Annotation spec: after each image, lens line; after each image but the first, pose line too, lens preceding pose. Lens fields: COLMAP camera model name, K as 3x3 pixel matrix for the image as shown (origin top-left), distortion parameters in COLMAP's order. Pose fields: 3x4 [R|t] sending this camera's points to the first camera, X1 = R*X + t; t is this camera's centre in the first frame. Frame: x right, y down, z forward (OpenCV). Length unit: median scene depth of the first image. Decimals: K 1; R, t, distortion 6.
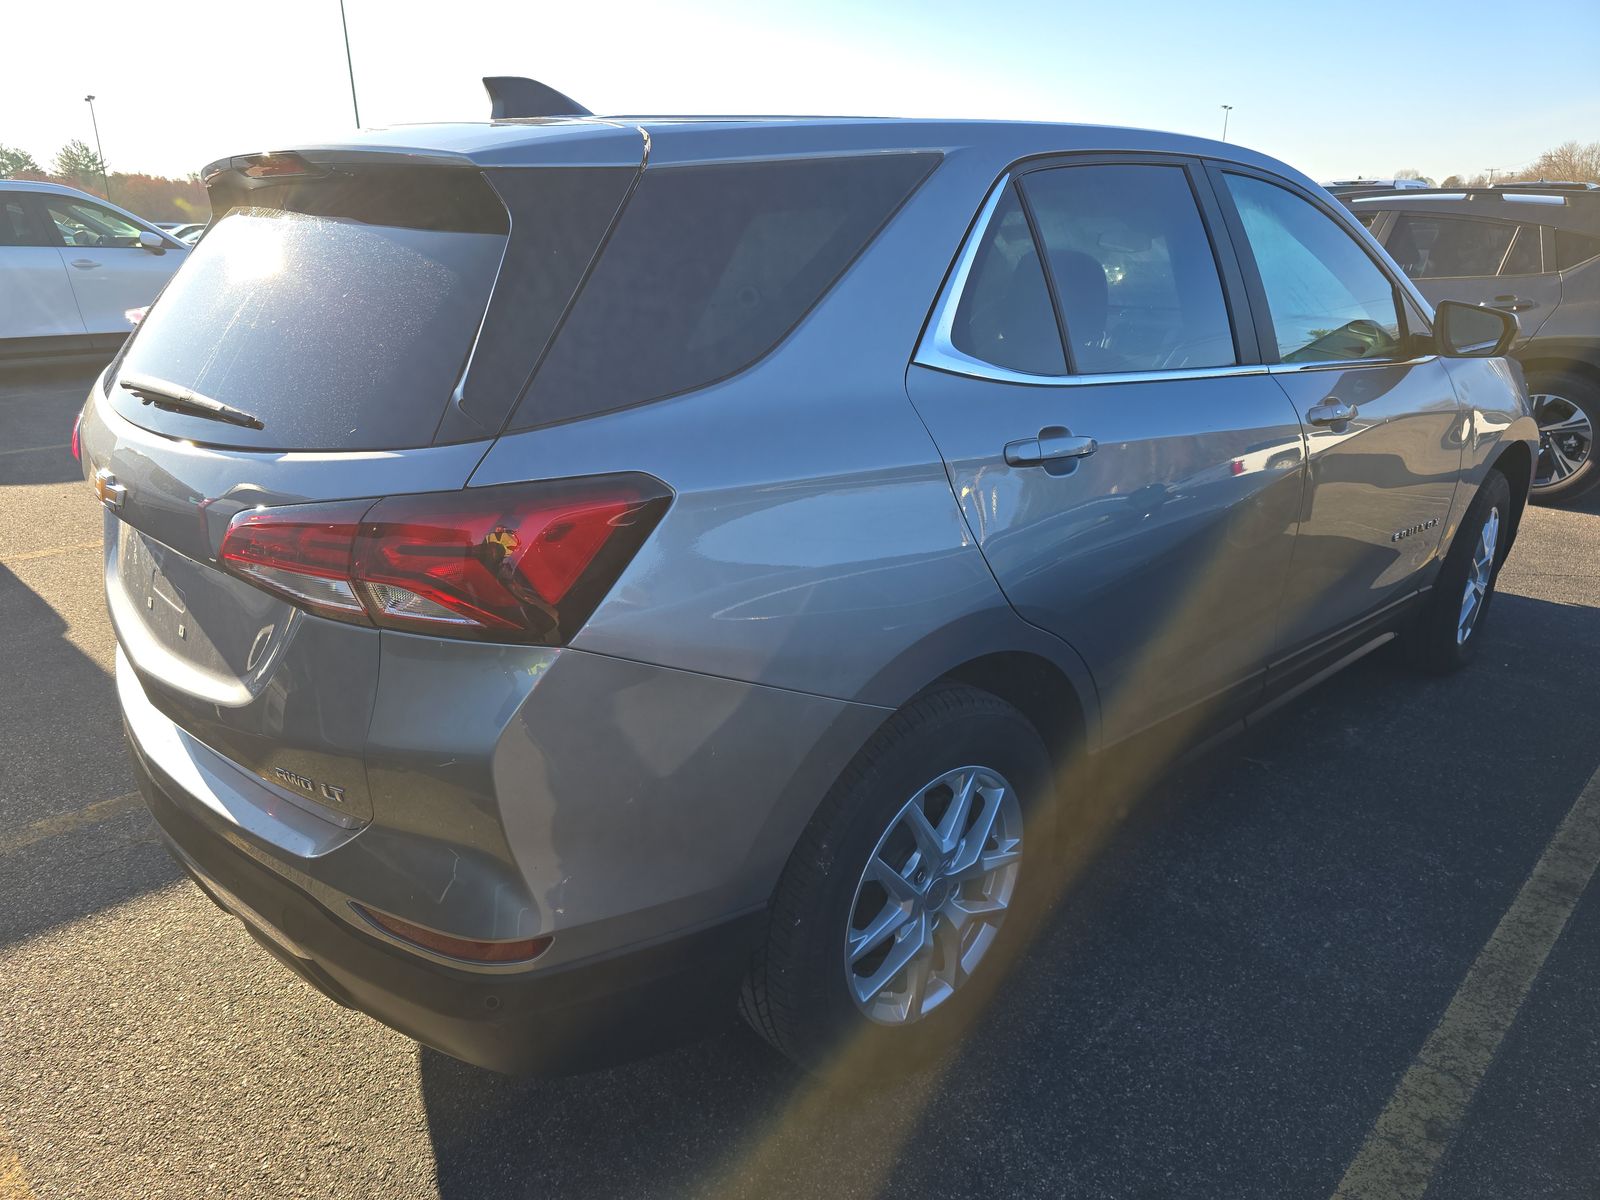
lens RADIAL K [[1062.4, 0, 800.0], [0, 1062.4, 600.0], [0, 0, 1]] dist [0.002195, 0.001183]
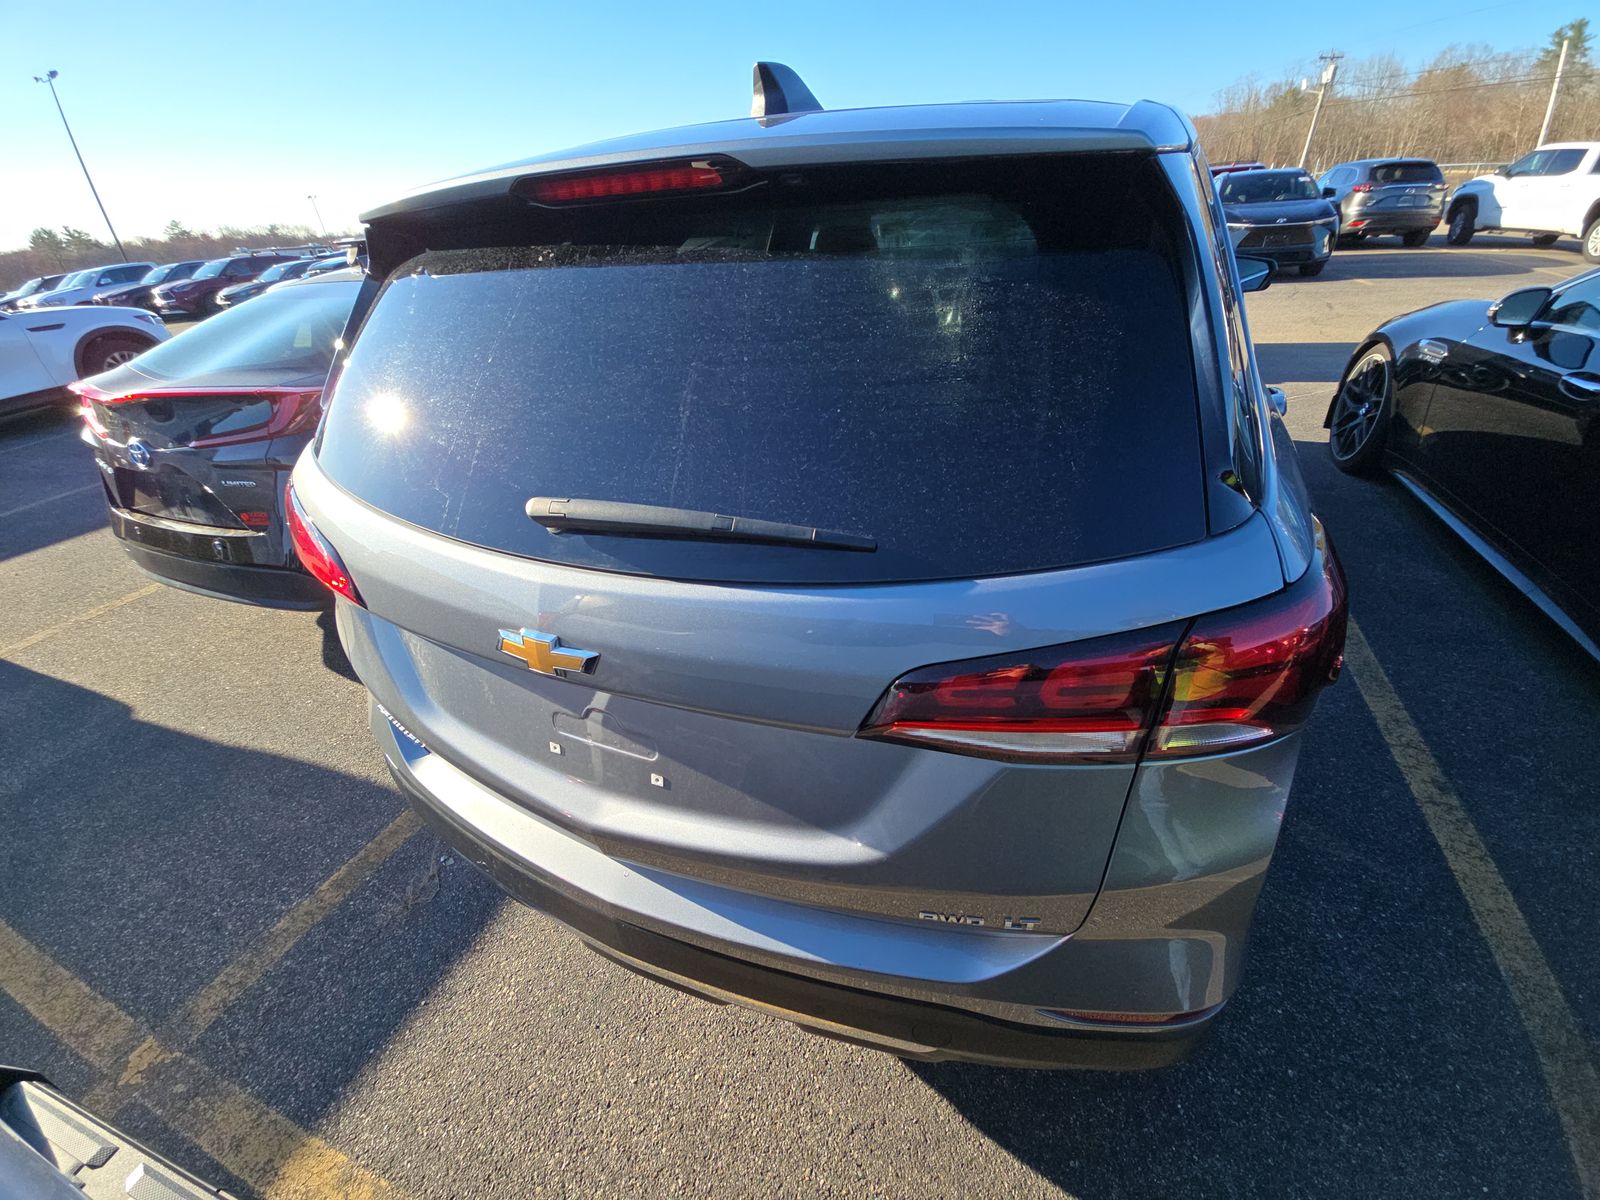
lens RADIAL K [[640.6, 0, 800.0], [0, 640.6, 600.0], [0, 0, 1]] dist [-0.000261, 0.000010]
pose [[0.918087, -0.250419, 0.307256, -0.531021], [0.187766, 0.957426, 0.219271, -0.179622], [-0.349084, -0.143618, 0.926021, 0.441840]]
